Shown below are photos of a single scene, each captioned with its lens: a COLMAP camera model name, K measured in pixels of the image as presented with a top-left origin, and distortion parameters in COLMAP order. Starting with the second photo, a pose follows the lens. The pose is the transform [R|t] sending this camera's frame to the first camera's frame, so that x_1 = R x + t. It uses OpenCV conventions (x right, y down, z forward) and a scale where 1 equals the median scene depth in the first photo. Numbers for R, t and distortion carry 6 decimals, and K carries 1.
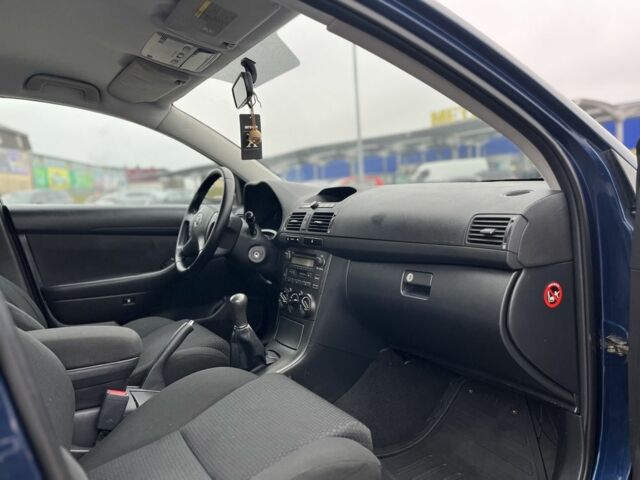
lens RADIAL K [[483.1, 0, 320.0], [0, 483.1, 240.0], [0, 0, 1]] dist [0.072731, -0.103329]
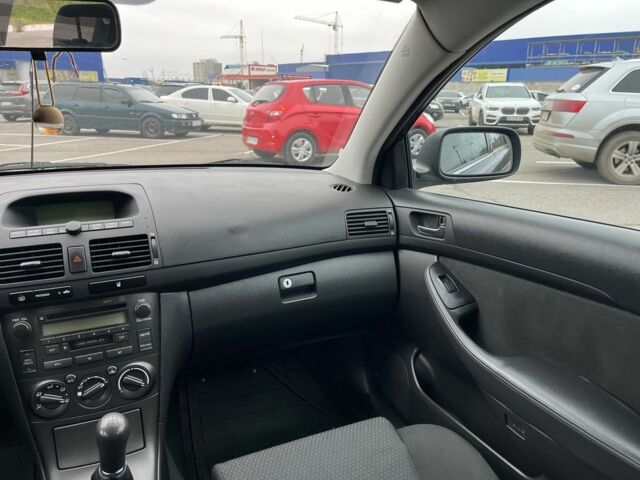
lens RADIAL K [[483.1, 0, 320.0], [0, 483.1, 240.0], [0, 0, 1]] dist [0.072731, -0.103329]
pose [[0.110910, -0.222473, 0.968610, -0.531480], [0.078316, 0.973548, 0.214640, -0.153168], [-0.990740, 0.052052, 0.125400, 0.585965]]
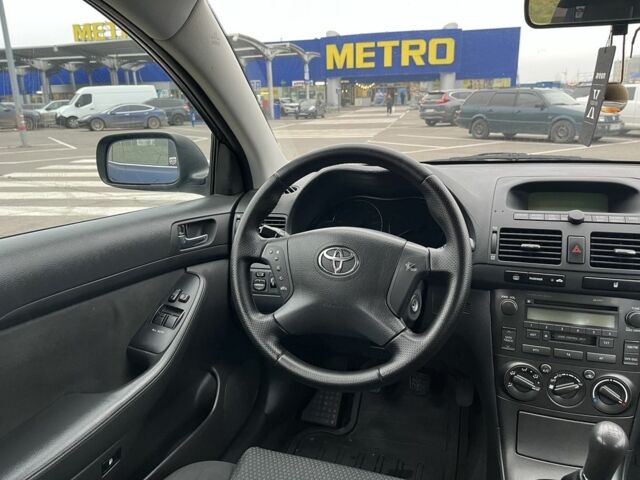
lens RADIAL K [[483.1, 0, 320.0], [0, 483.1, 240.0], [0, 0, 1]] dist [0.072731, -0.103329]
pose [[0.763157, -0.133132, 0.632351, -0.576871], [0.041319, 0.986599, 0.157848, -0.140211], [-0.644891, -0.094335, 0.758430, 0.707615]]
